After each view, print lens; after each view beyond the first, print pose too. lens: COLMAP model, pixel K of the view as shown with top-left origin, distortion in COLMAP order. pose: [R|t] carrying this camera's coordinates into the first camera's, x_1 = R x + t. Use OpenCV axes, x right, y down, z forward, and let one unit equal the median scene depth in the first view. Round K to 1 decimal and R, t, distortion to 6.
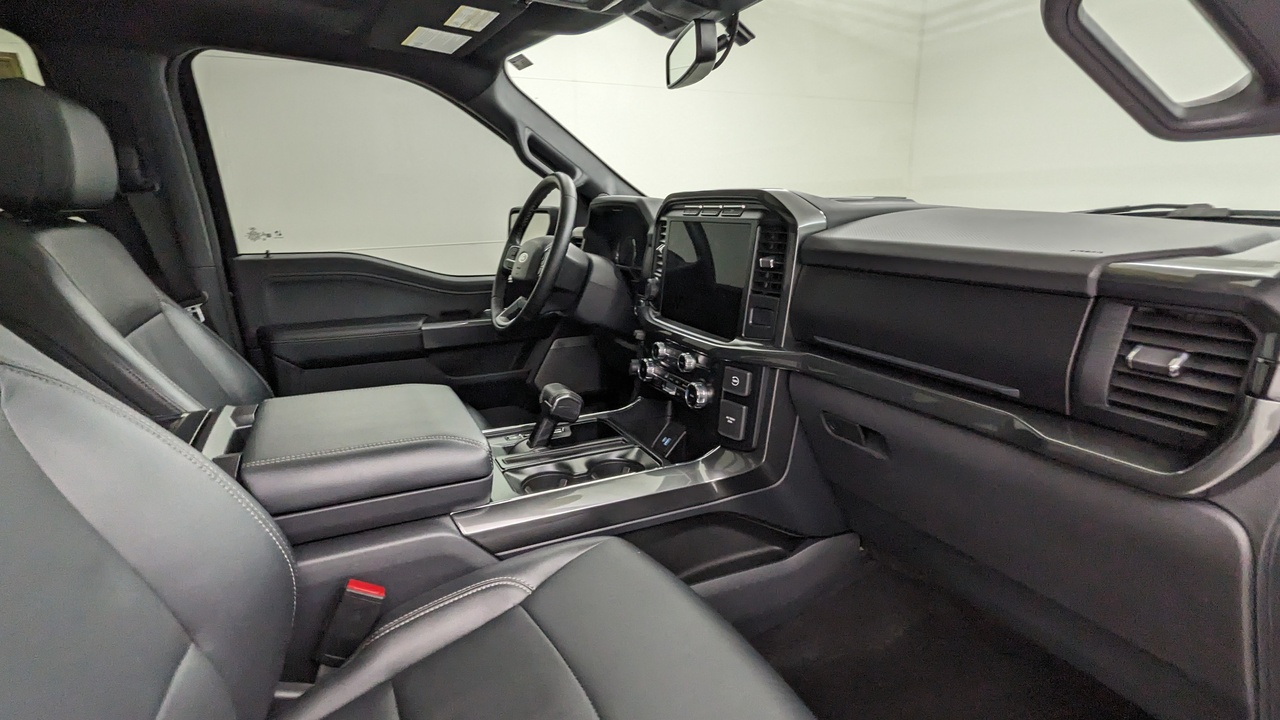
lens RADIAL K [[612.8, 0, 637.2], [0, 612.8, 355.8], [0, 0, 1]] dist [0.001962, -0.000199]
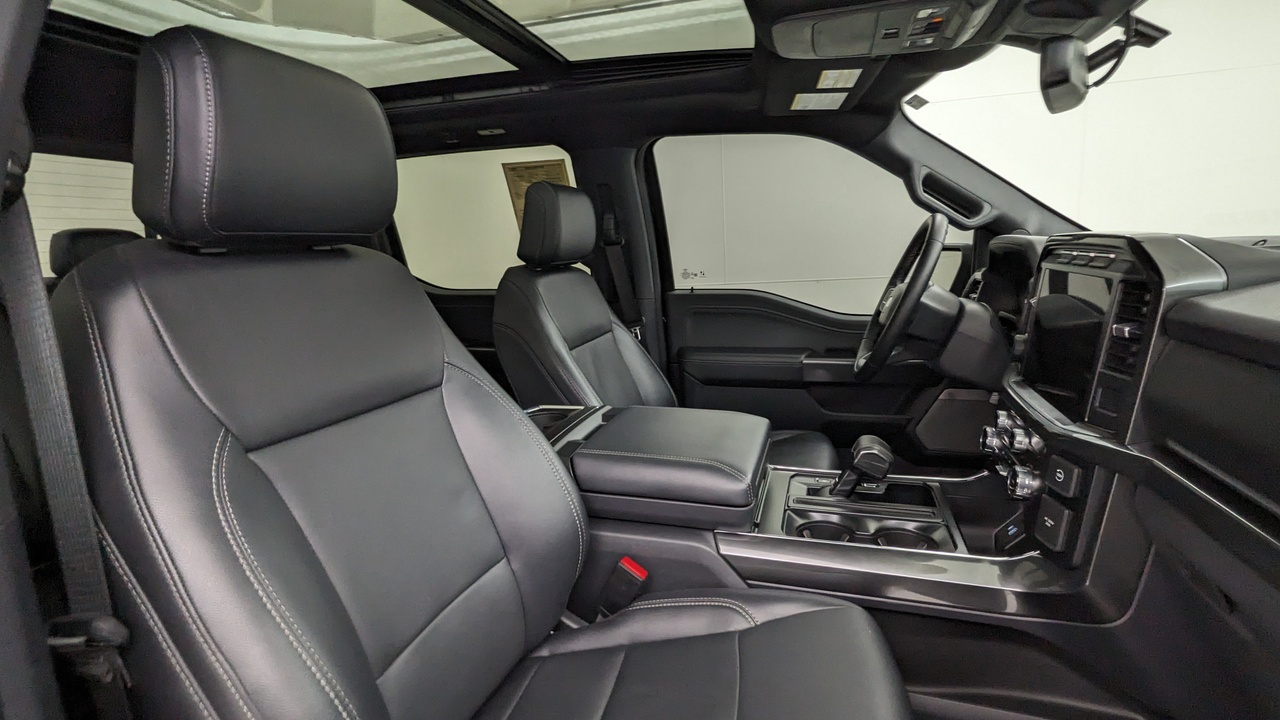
lens RADIAL K [[612.8, 0, 645.7], [0, 612.8, 354.4], [0, 0, 1]] dist [0.001962, -0.000199]
pose [[0.730388, 0.100306, -0.675627, 0.255706], [-0.129777, 0.991519, 0.006909, -0.044269], [0.670590, 0.082635, 0.737211, 0.038254]]
